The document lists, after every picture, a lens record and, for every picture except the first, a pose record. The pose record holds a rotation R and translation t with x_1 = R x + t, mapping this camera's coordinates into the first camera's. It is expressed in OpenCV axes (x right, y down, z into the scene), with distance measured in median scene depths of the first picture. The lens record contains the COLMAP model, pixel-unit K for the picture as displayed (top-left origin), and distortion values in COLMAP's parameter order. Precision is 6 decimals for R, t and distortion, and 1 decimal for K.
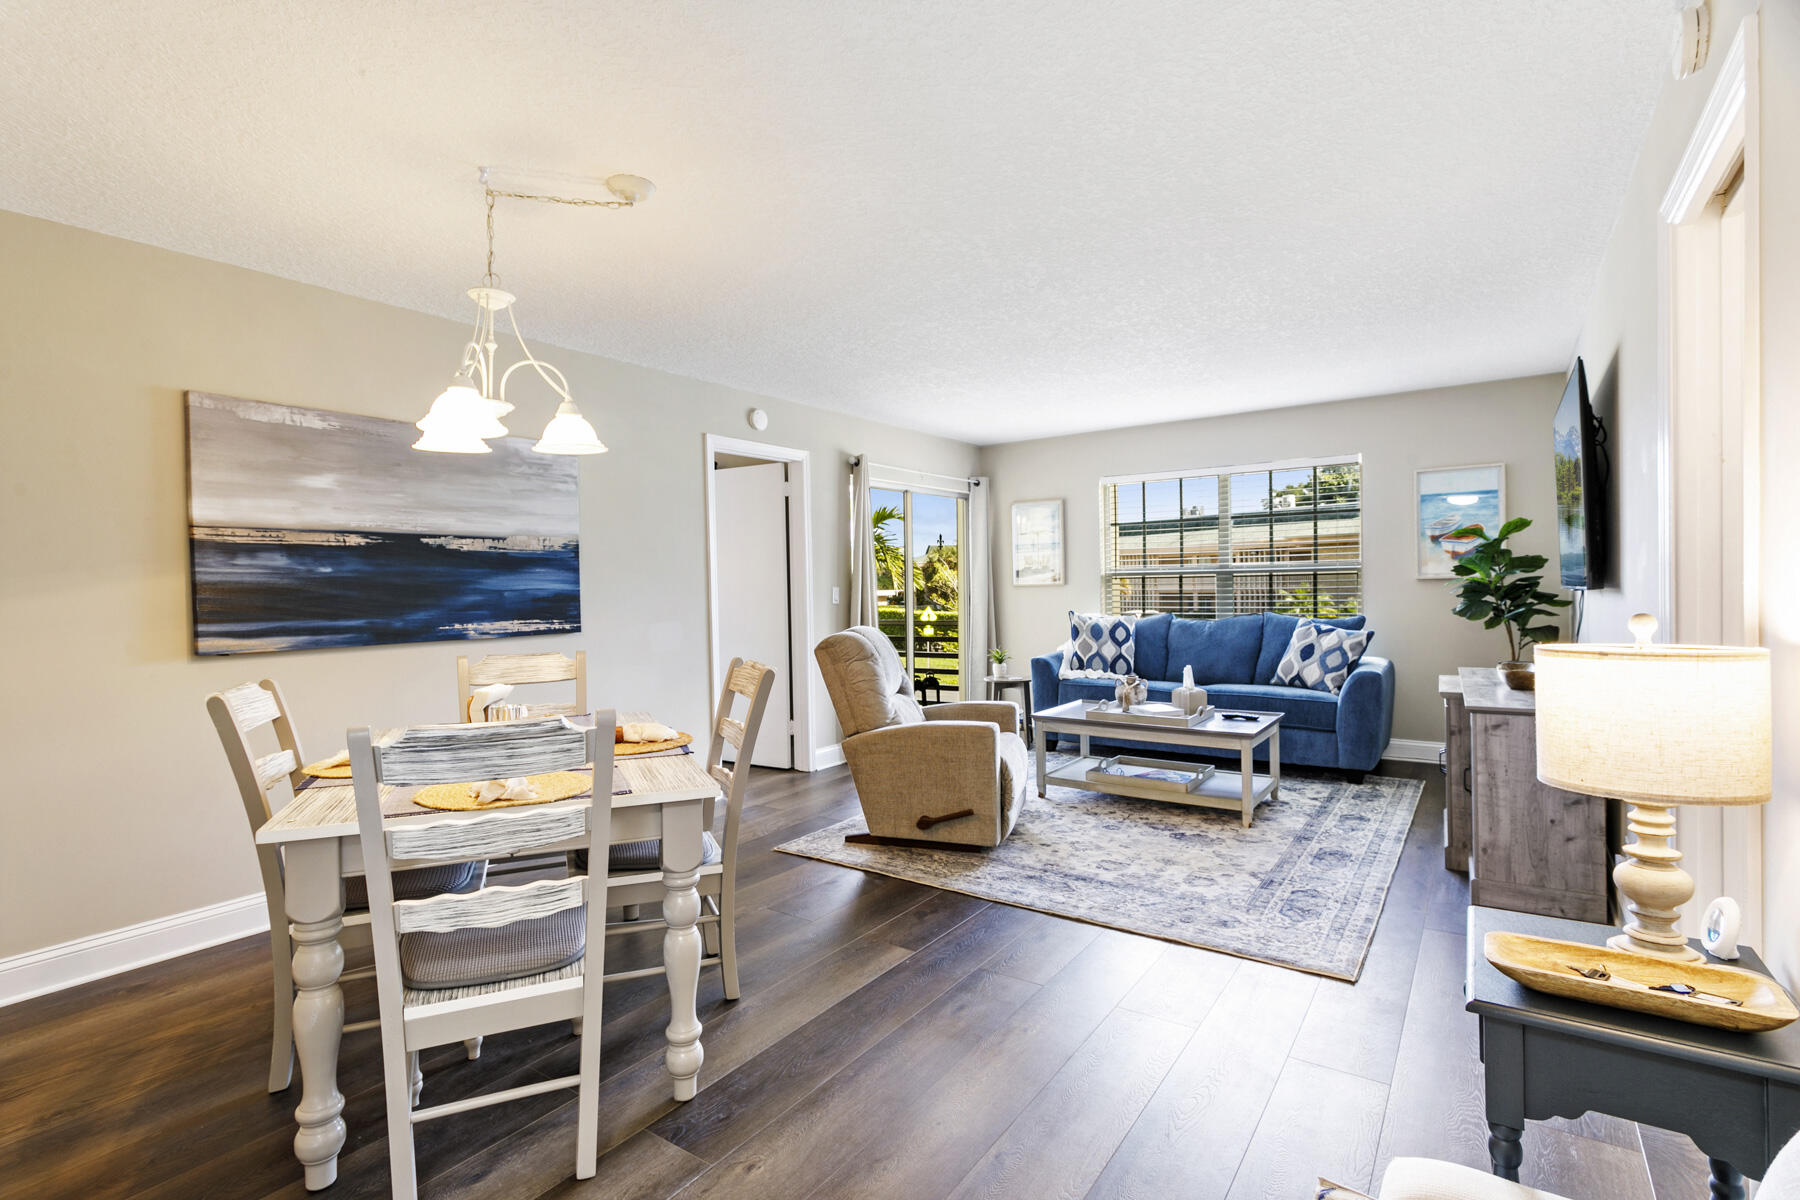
lens RADIAL K [[879.8, 0, 884.7], [0, 879.8, 593.8], [0, 0, 1]] dist [-0.002396, 0.002321]
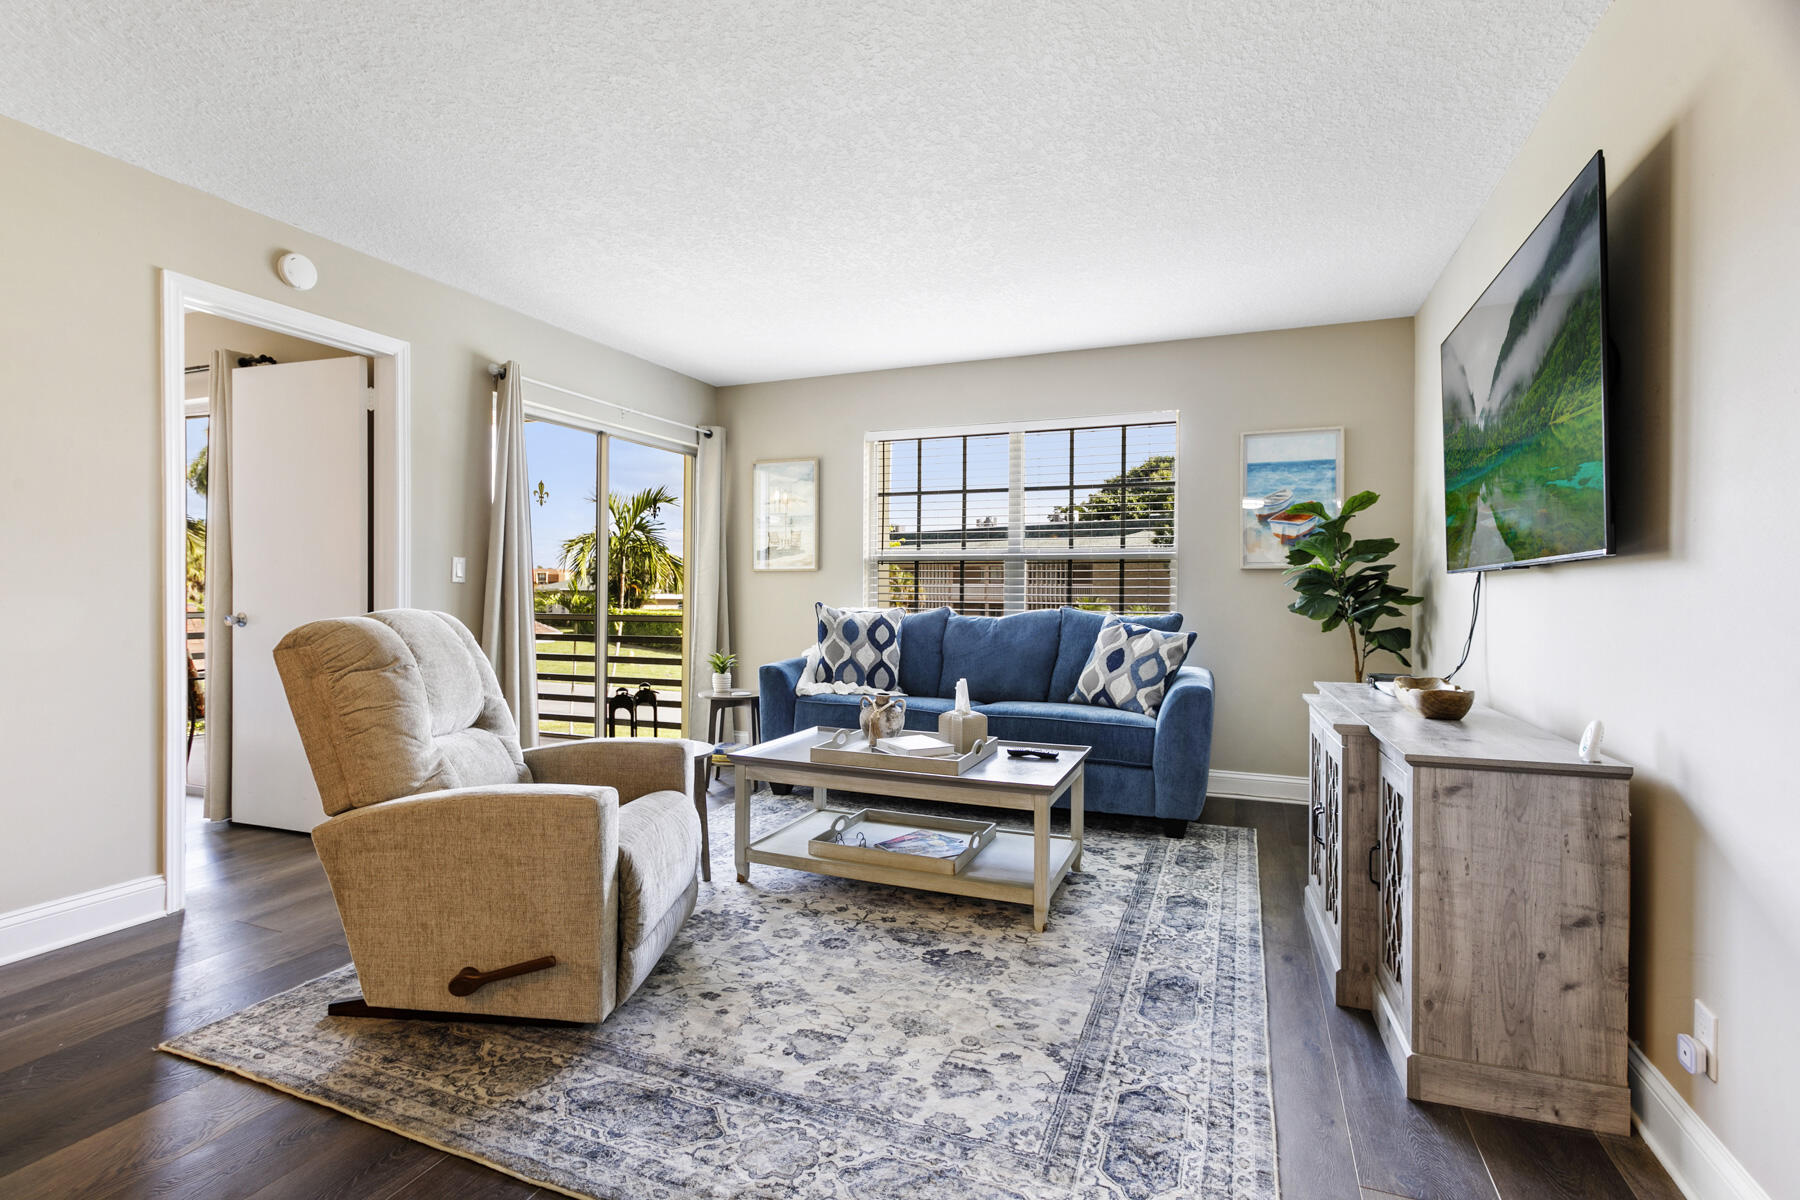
lens RADIAL K [[879.8, 0, 892.1], [0, 879.8, 592.5], [0, 0, 1]] dist [-0.002396, 0.002321]
pose [[0.973079, 0.023440, 0.229277, 0.129353], [-0.021582, 0.999711, -0.010610, 0.022495], [-0.229459, 0.005376, 0.973304, 0.335472]]
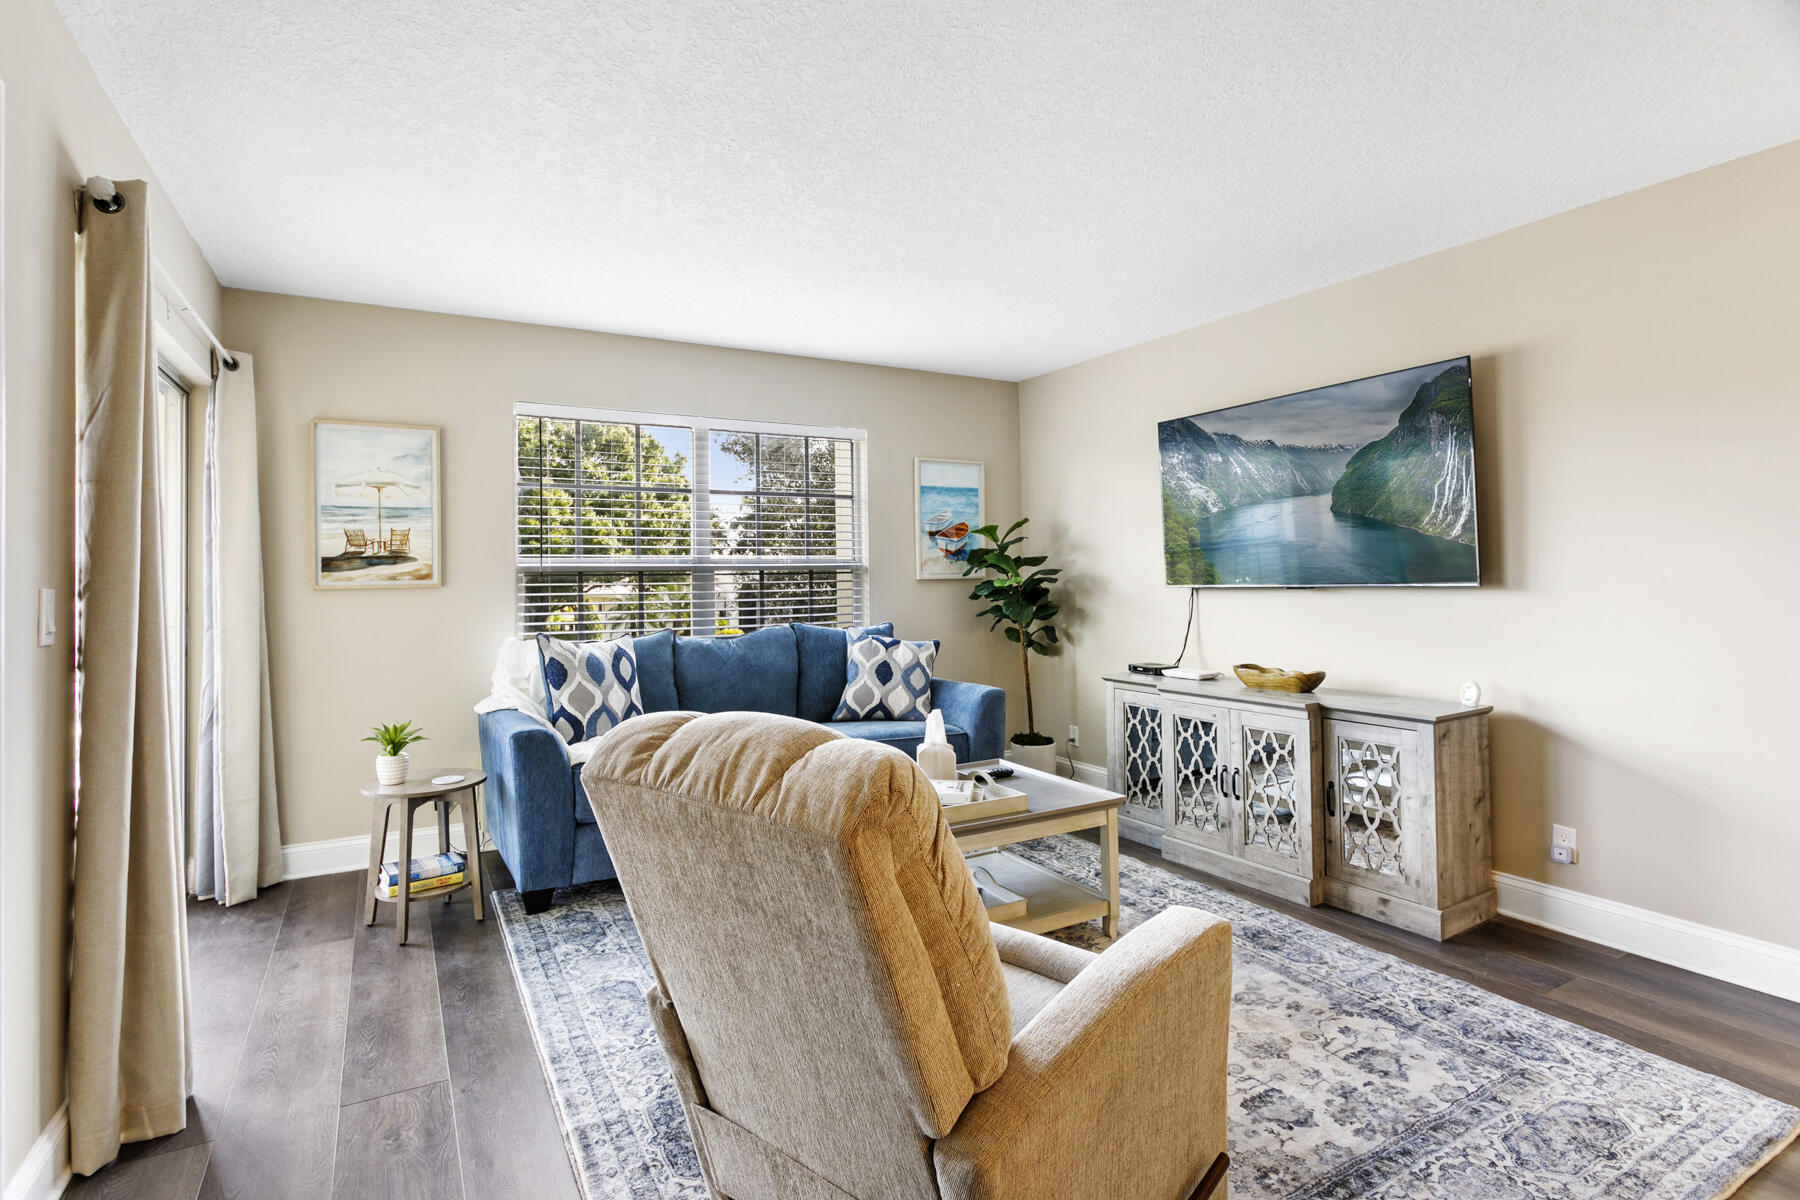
lens RADIAL K [[879.8, 0, 913.4], [0, 879.8, 561.3], [0, 0, 1]] dist [-0.002396, 0.002321]
pose [[0.410230, 0.031557, 0.911436, -0.237465], [0.013266, 0.999089, -0.040563, 0.000677], [-0.911886, 0.028732, 0.409438, 0.724903]]
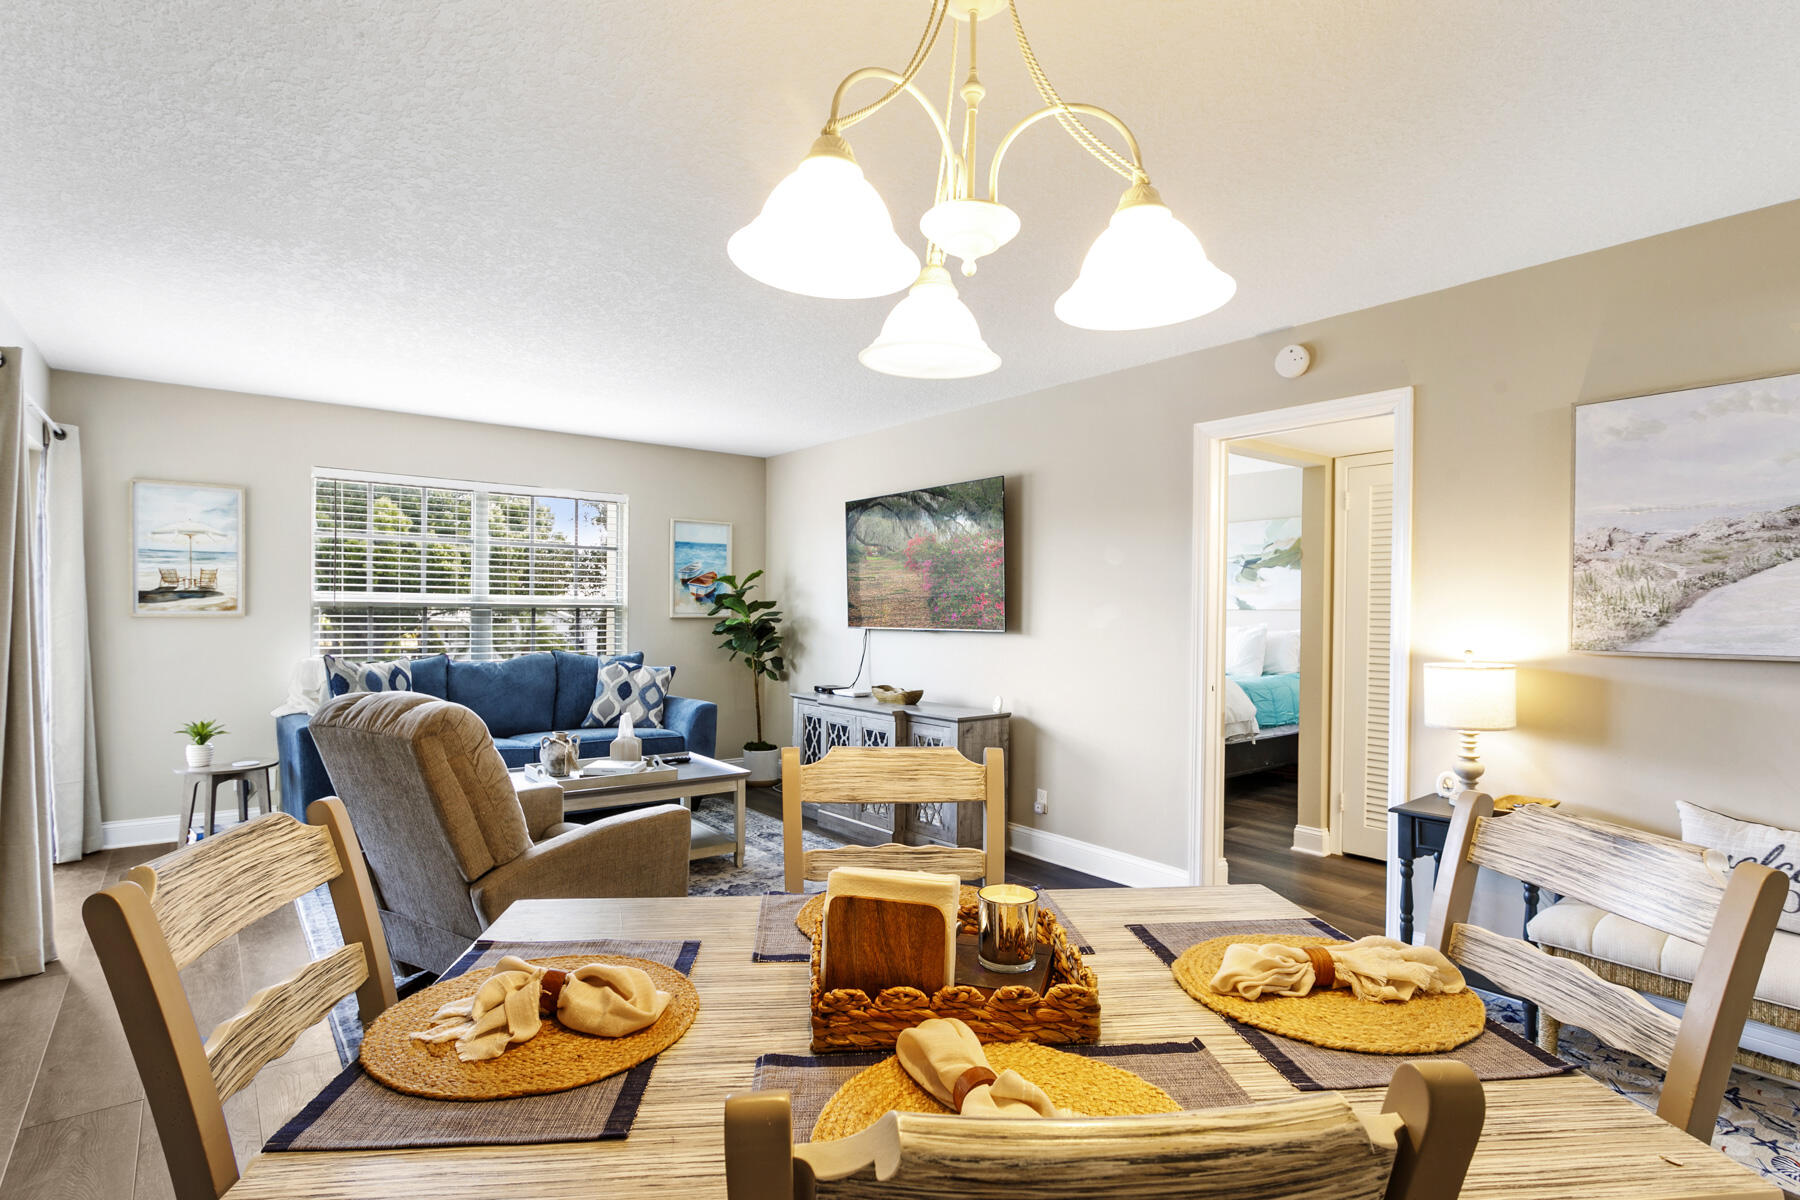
lens RADIAL K [[879.8, 0, 904.6], [0, 879.8, 615.7], [0, 0, 1]] dist [-0.002396, 0.002321]
pose [[0.281519, 0.019268, 0.959362, -0.416494], [-0.006021, 0.999814, -0.018313, -0.001276], [-0.959537, -0.000620, 0.281583, 0.465009]]
